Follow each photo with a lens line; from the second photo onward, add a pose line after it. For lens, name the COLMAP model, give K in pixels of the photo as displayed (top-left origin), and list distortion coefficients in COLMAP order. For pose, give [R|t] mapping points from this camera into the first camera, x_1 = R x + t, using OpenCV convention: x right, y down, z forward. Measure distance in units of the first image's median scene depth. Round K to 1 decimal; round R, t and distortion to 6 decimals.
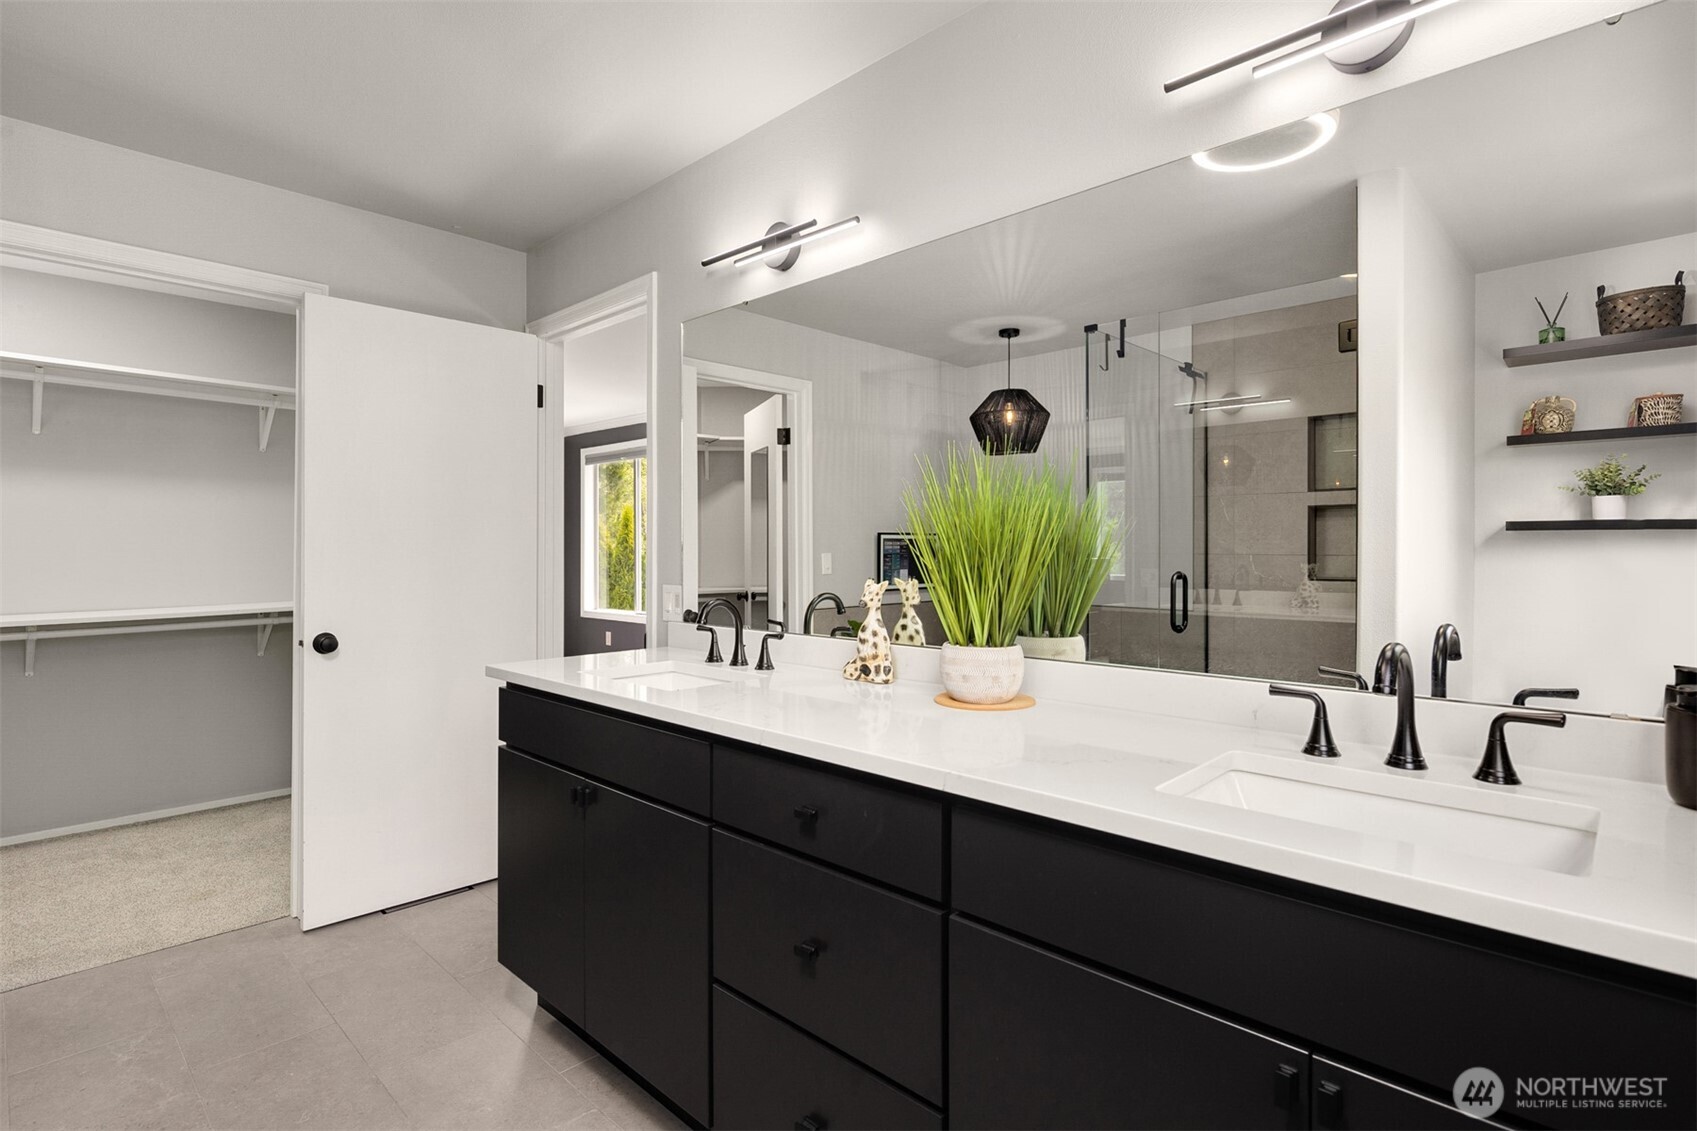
lens RADIAL K [[831.8, 0, 813.6], [0, 831.8, 556.6], [0, 0, 1]] dist [0.001356, 0.000101]
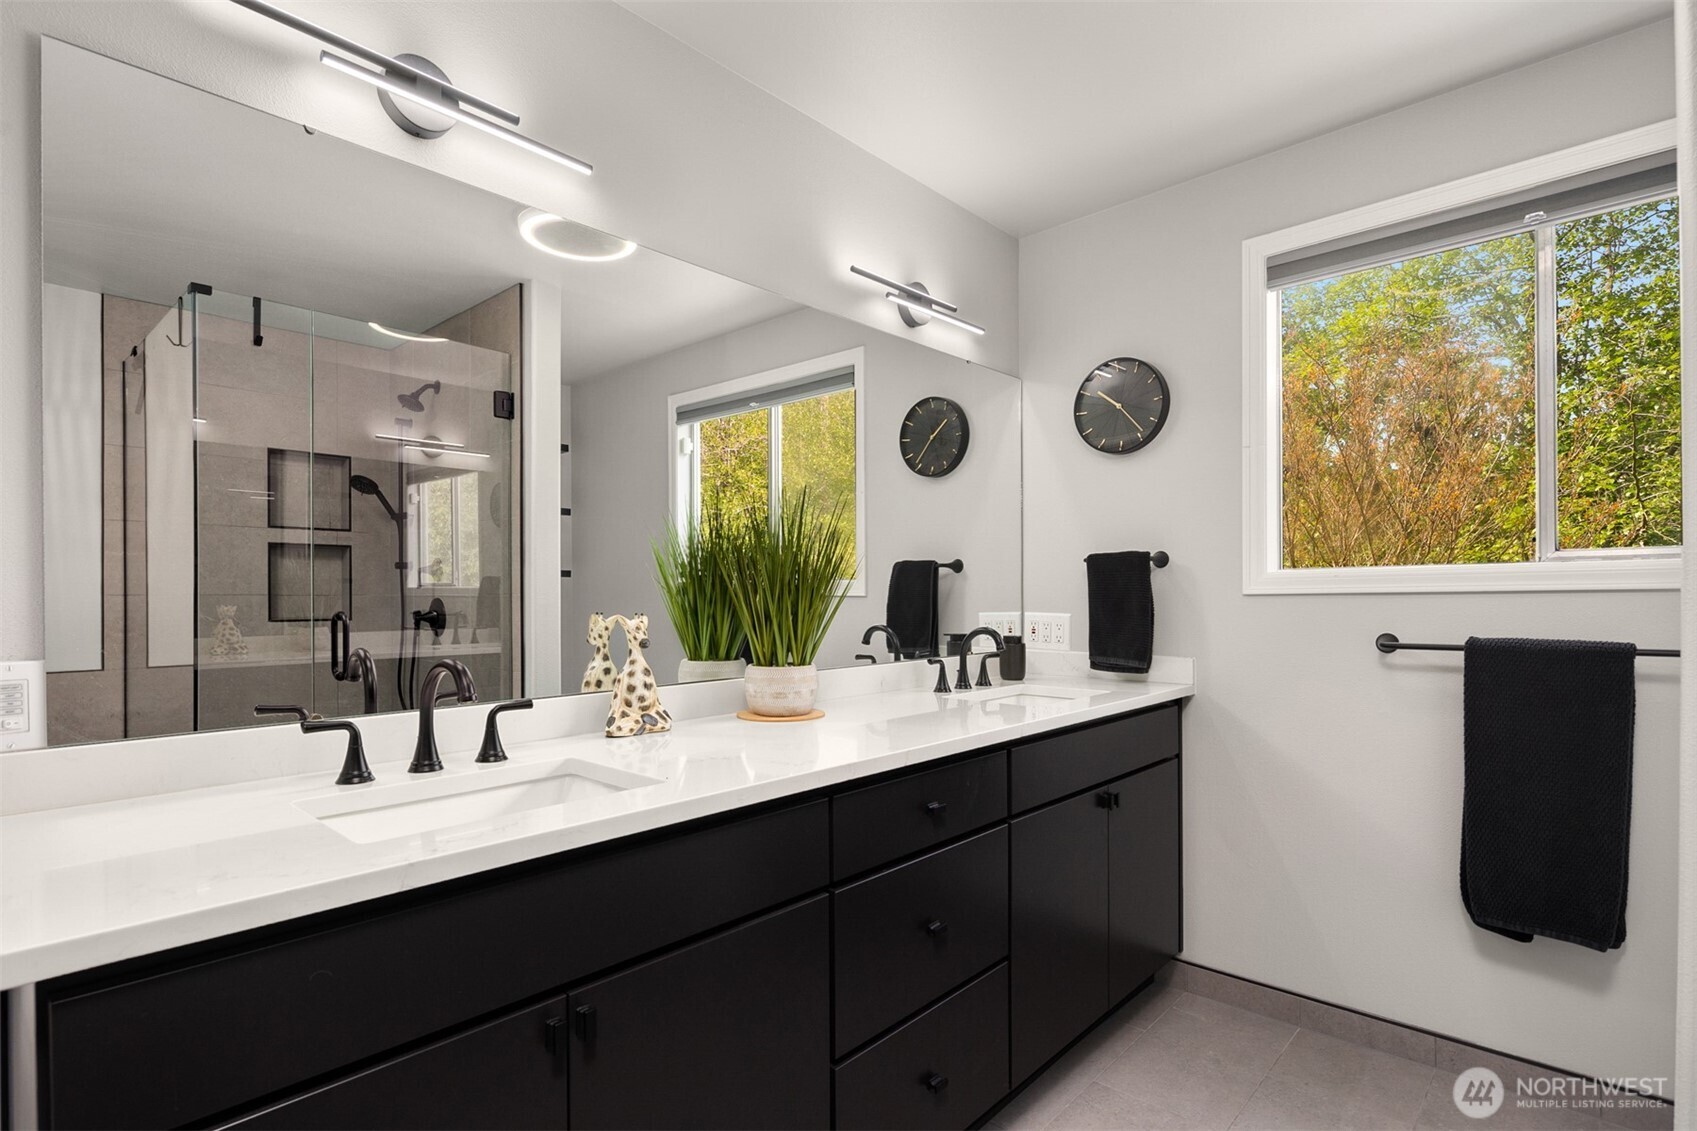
lens RADIAL K [[830.4, 0, 791.2], [0, 830.4, 587.9], [0, 0, 1]] dist [-0.010852, -0.000305]
pose [[-0.008575, 0.001943, 0.999961, -0.706033], [0.007347, 0.999971, -0.001880, -0.001542], [-0.999936, 0.007330, -0.008589, 0.727606]]
